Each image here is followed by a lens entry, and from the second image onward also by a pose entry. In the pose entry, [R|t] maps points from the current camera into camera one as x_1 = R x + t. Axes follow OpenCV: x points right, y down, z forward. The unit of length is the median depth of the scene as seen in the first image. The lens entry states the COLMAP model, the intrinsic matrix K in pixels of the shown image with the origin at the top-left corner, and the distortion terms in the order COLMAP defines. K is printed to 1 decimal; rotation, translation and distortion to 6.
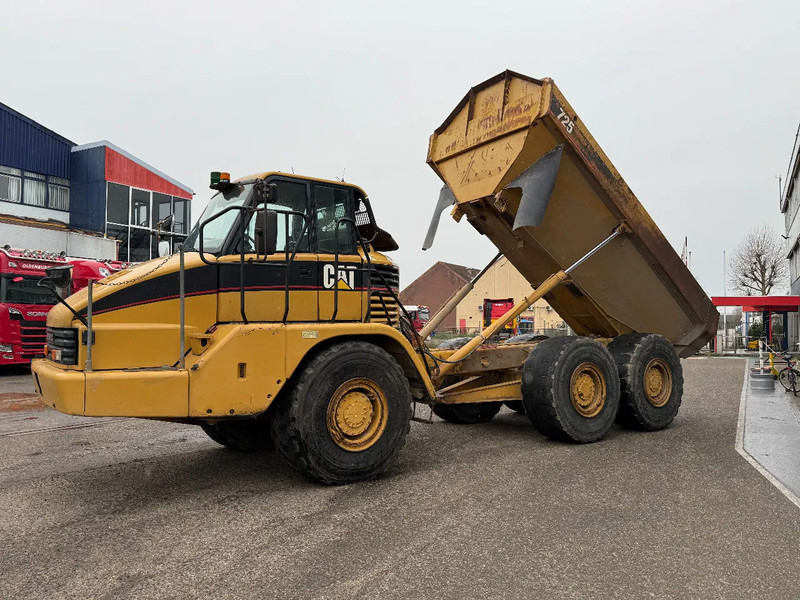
lens RADIAL K [[617.9, 0, 400.4], [0, 617.9, 292.4], [0, 0, 1]] dist [0.053444, -0.061982]
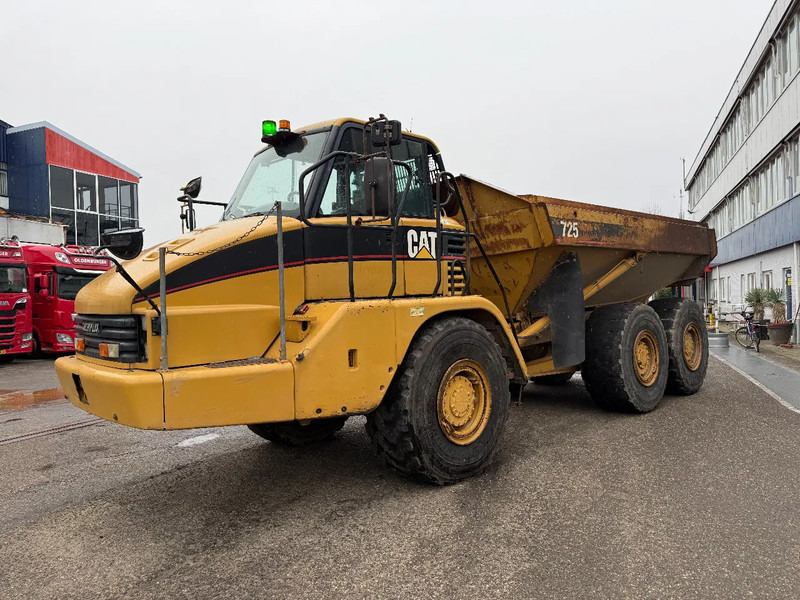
lens RADIAL K [[558.7, 0, 400.0], [0, 558.7, 300.0], [0, 0, 1]] dist [0.050808, -0.055362]
pose [[0.990693, -0.036051, 0.131258, -0.250345], [0.029483, 0.998230, 0.051649, 0.012228], [-0.132887, -0.047299, 0.990002, 0.240418]]
